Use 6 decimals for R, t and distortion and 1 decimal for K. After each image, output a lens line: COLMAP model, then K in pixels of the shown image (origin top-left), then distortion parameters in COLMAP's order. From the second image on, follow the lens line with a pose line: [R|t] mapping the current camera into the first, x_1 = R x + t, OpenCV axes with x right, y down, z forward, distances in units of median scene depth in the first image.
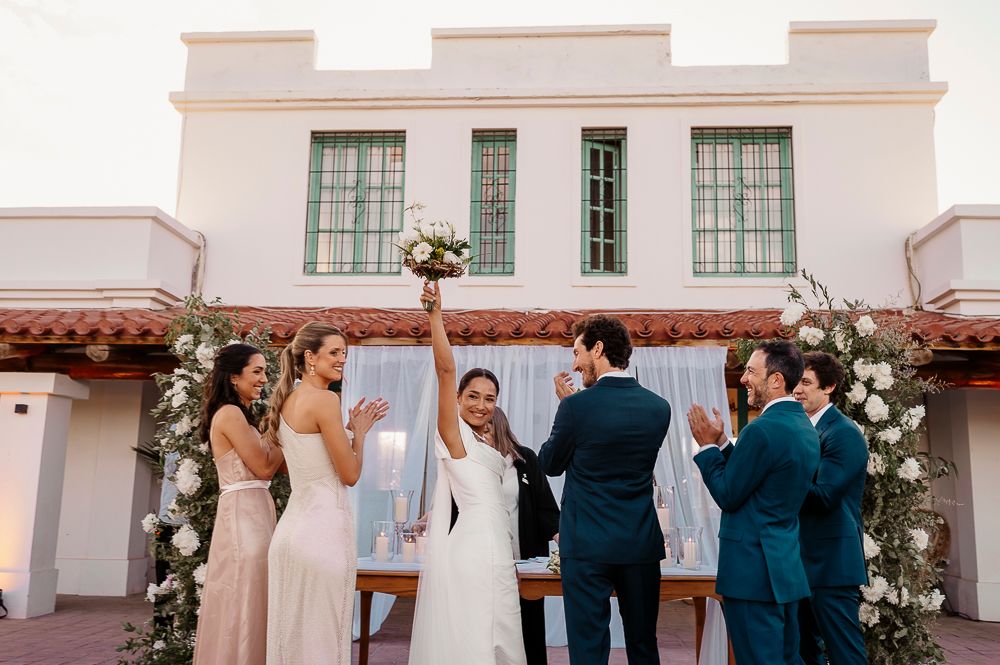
lens RADIAL K [[961.9, 0, 500.0], [0, 961.9, 332.5], [0, 0, 1]] dist [-0.003377, 0.002682]
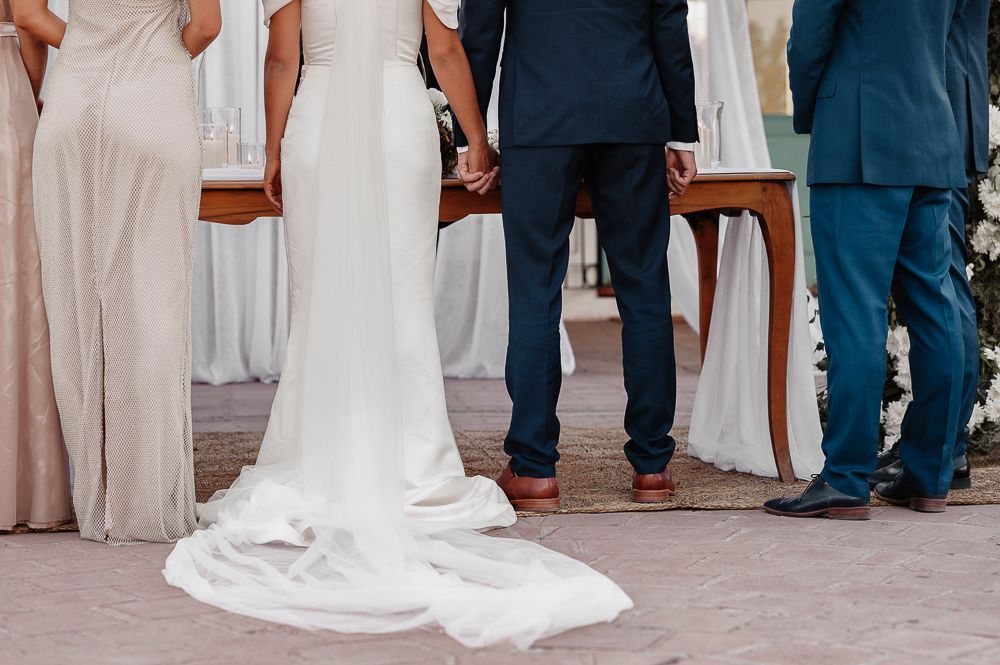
lens RADIAL K [[2325.8, 0, 500.0], [0, 2325.8, 332.5], [0, 0, 1]] dist [0.012511, -0.312603]
pose [[0.985737, -0.037821, 0.163986, -0.057261], [-0.001996, 0.971724, 0.236110, 0.003160], [-0.168279, -0.233070, 0.957789, -0.126751]]
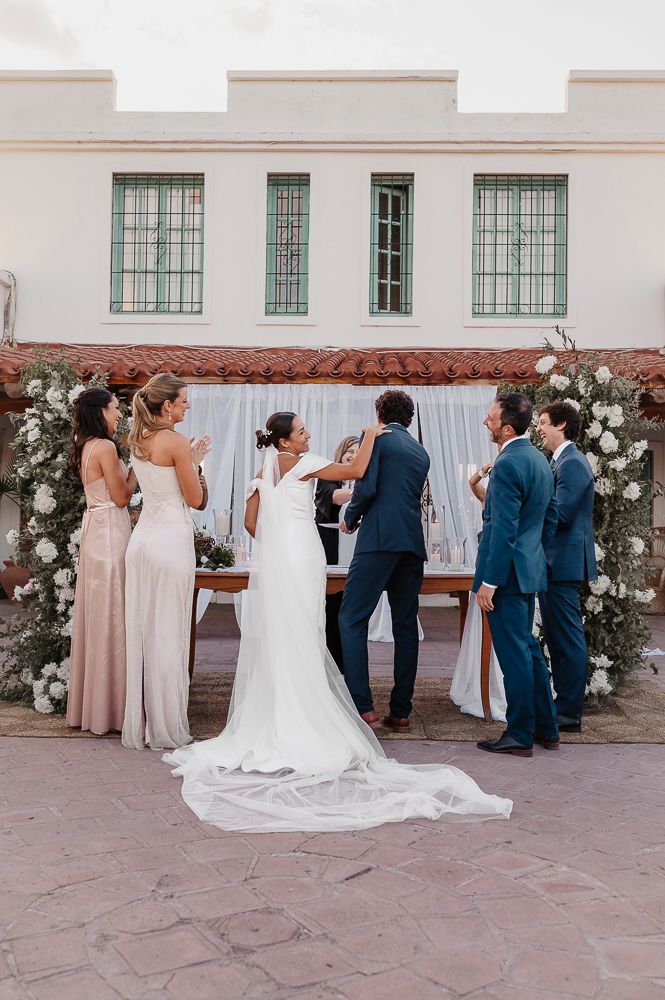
lens RADIAL K [[934.4, 0, 332.5], [0, 934.4, 500.0], [0, 0, 1]] dist [-0.001104, -0.010826]
pose [[0.998904, -0.003167, 0.046690, -0.006906], [-0.003733, 0.989137, 0.146949, -0.008404], [-0.046648, -0.146962, 0.988042, -0.066140]]
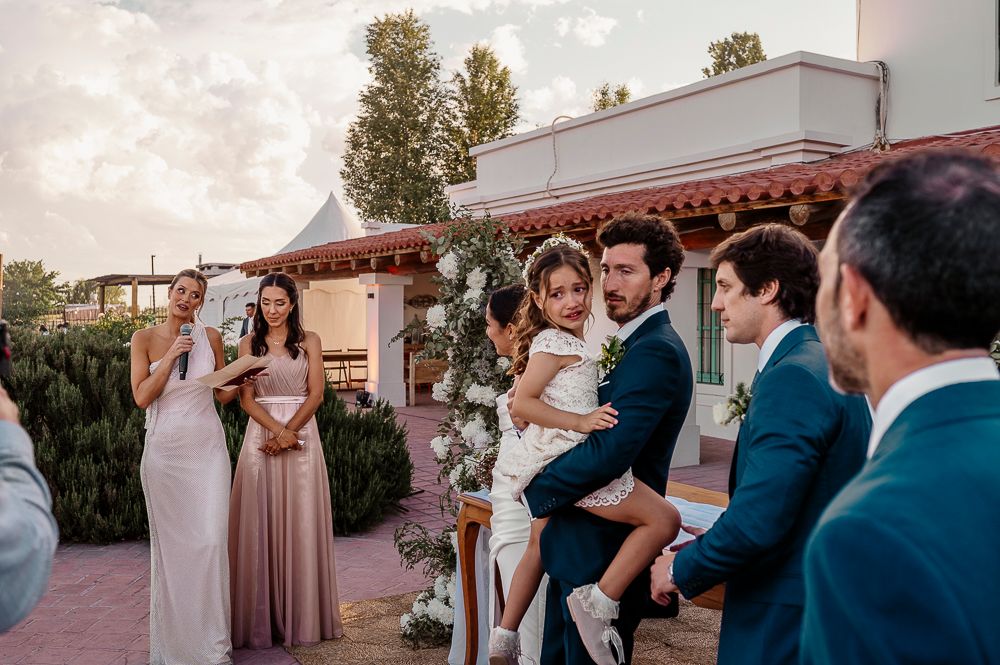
lens RADIAL K [[934.4, 0, 500.0], [0, 934.4, 332.5], [0, 0, 1]] dist [-0.001104, -0.010826]
pose [[0.575771, -0.005277, -0.817594, 0.196387], [0.153296, 0.982942, 0.101611, 0.001633], [0.803112, -0.183839, 0.566758, 0.175525]]
